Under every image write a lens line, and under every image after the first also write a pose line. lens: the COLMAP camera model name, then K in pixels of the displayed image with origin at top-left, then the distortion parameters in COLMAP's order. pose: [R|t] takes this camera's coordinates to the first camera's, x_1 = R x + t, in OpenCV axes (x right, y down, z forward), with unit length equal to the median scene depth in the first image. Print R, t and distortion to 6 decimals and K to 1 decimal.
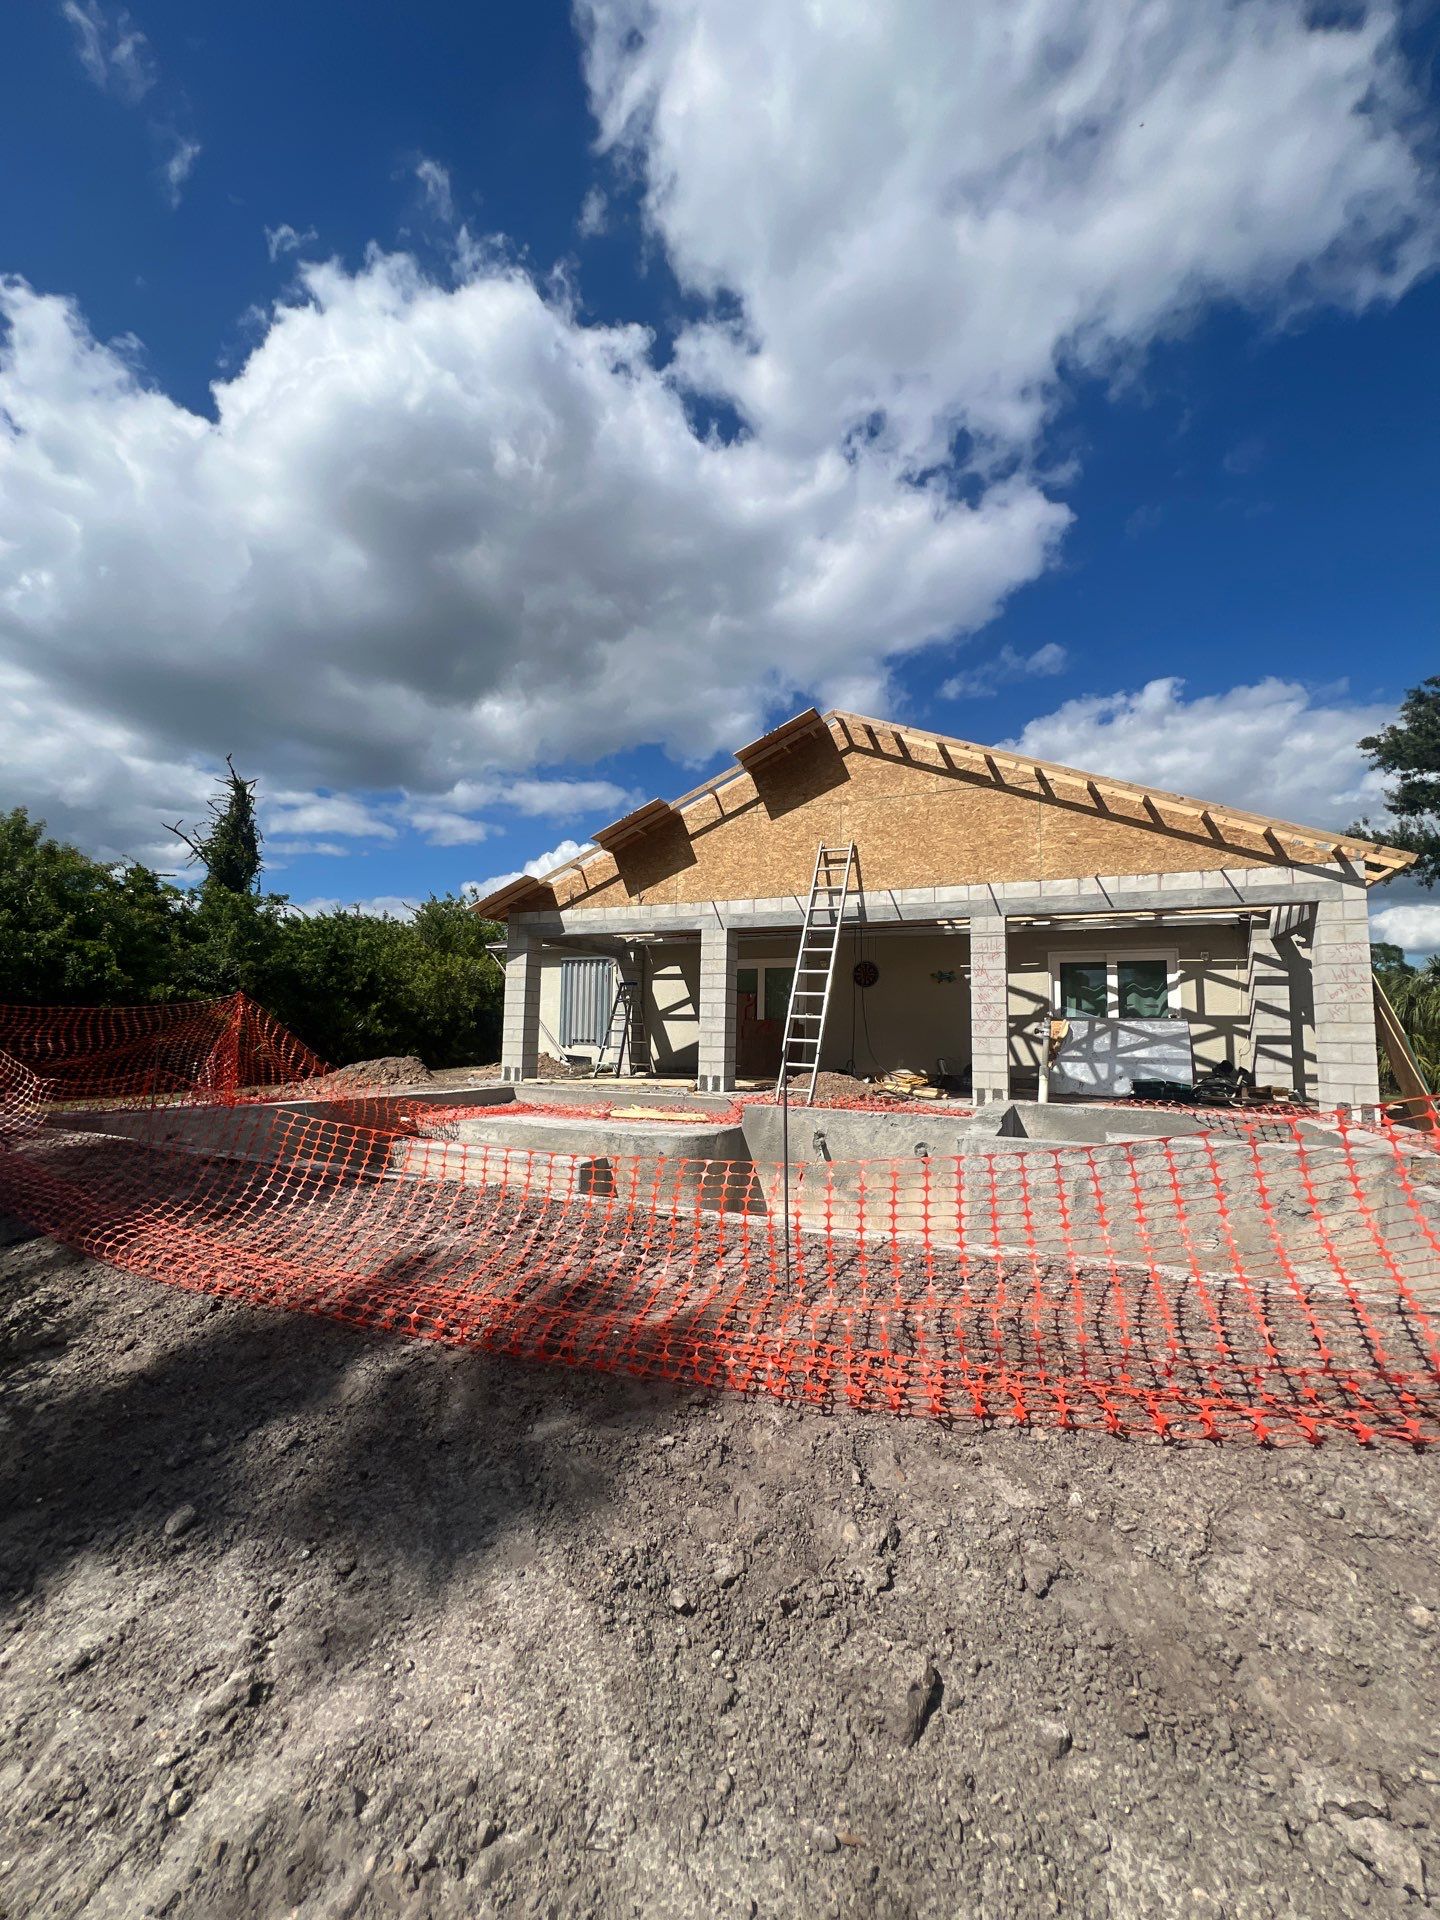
lens RADIAL K [[756.1, 0, 720.0], [0, 756.1, 960.0], [0, 0, 1]] dist [-0.002157, 0.000358]
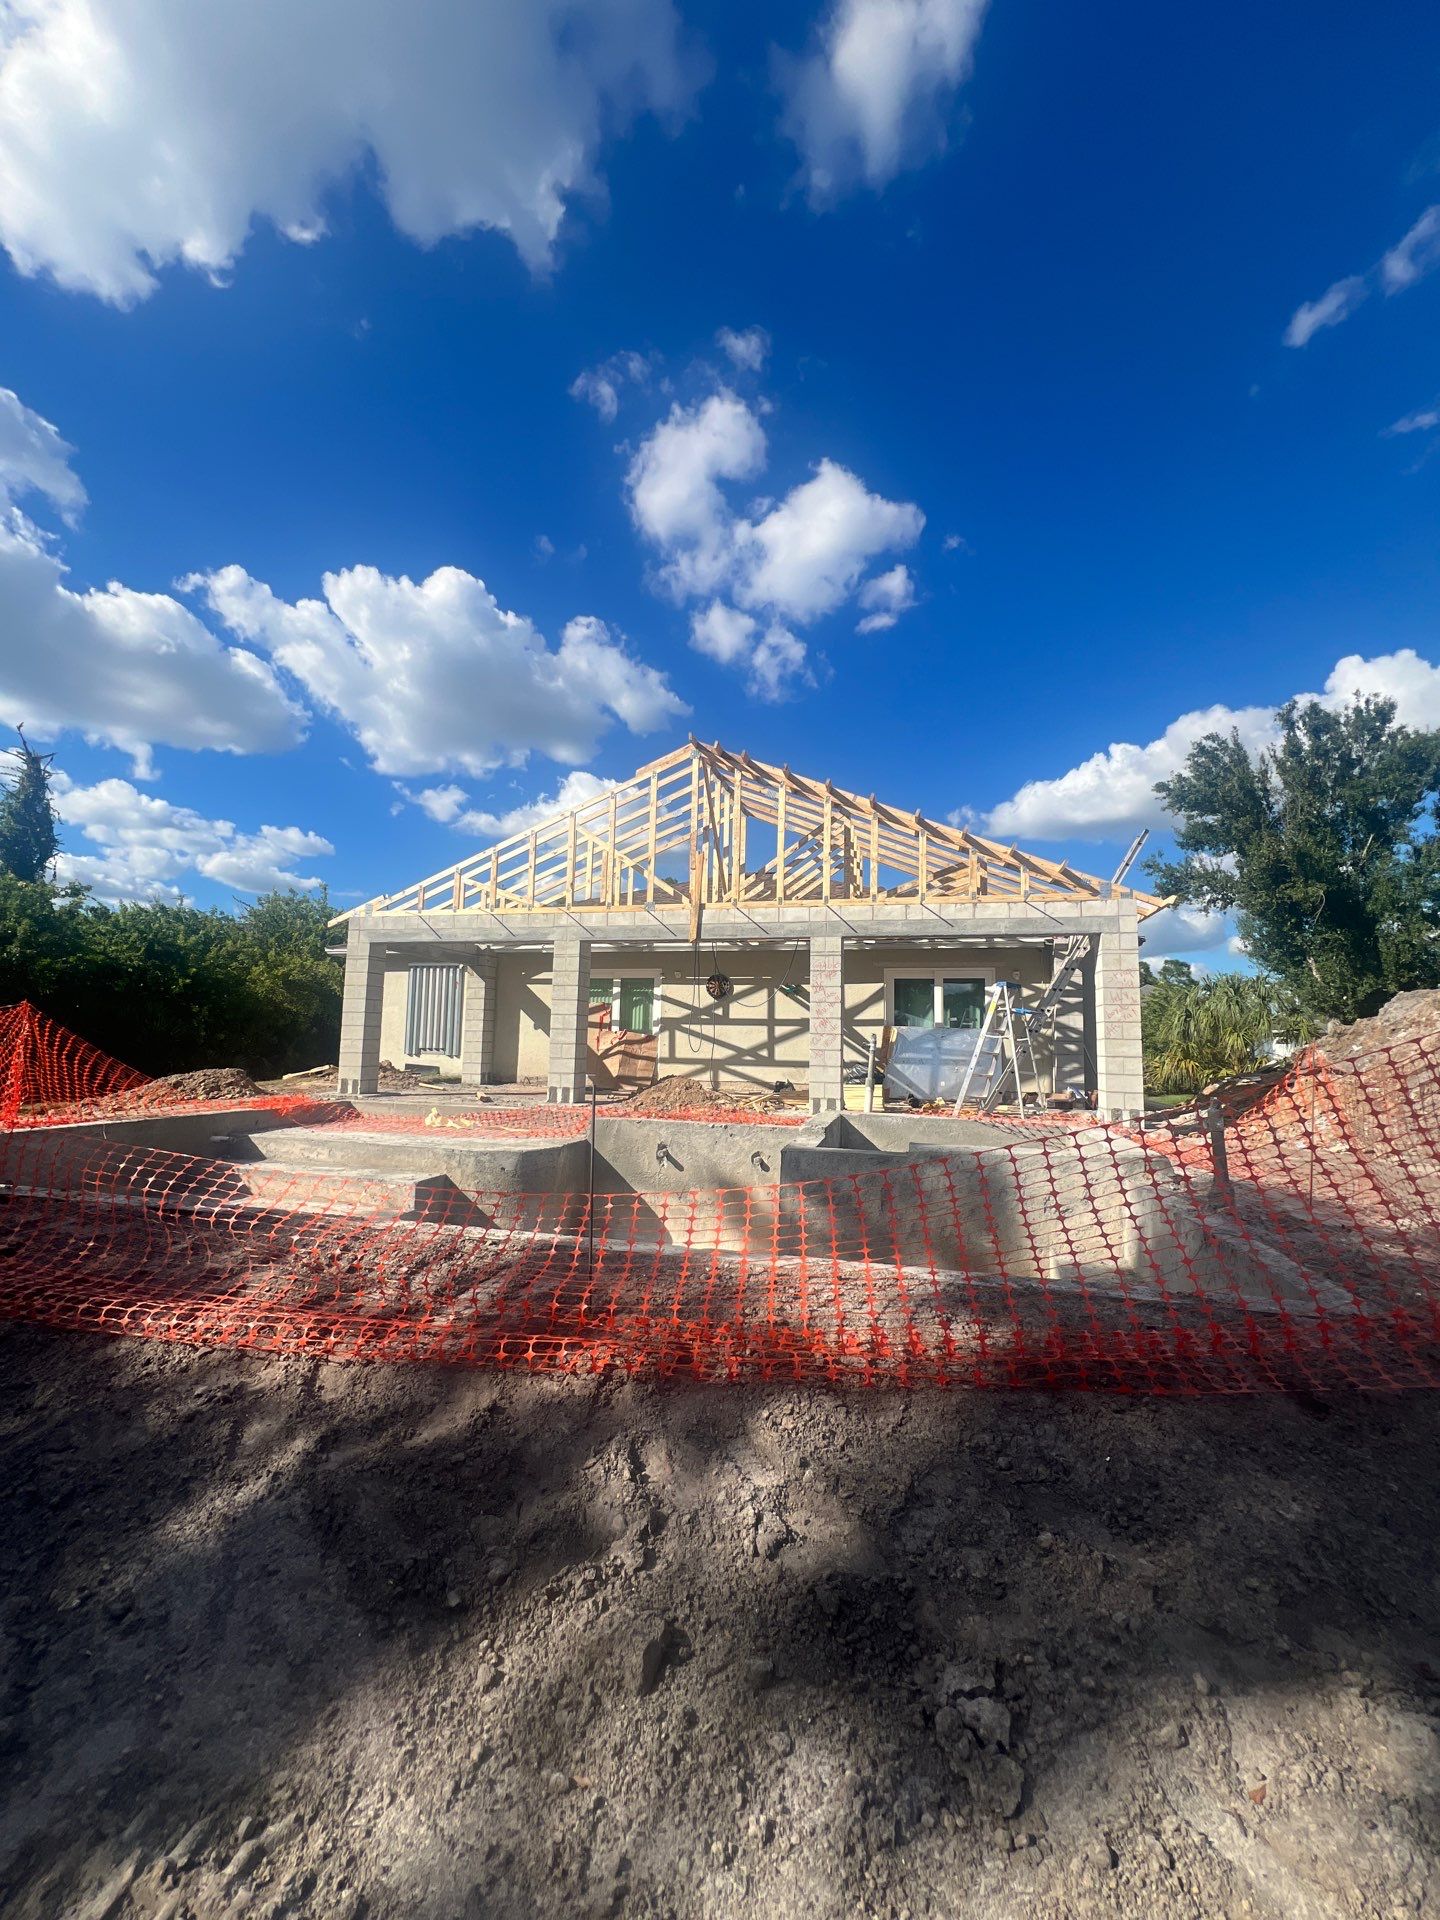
lens RADIAL K [[756.1, 0, 720.0], [0, 756.1, 960.0], [0, 0, 1]] dist [-0.002157, 0.000358]
pose [[0.984494, 0.021131, 0.174143, 0.127185], [-0.020567, 0.999776, -0.005041, -0.106231], [-0.174210, 0.001382, 0.984707, -0.177964]]
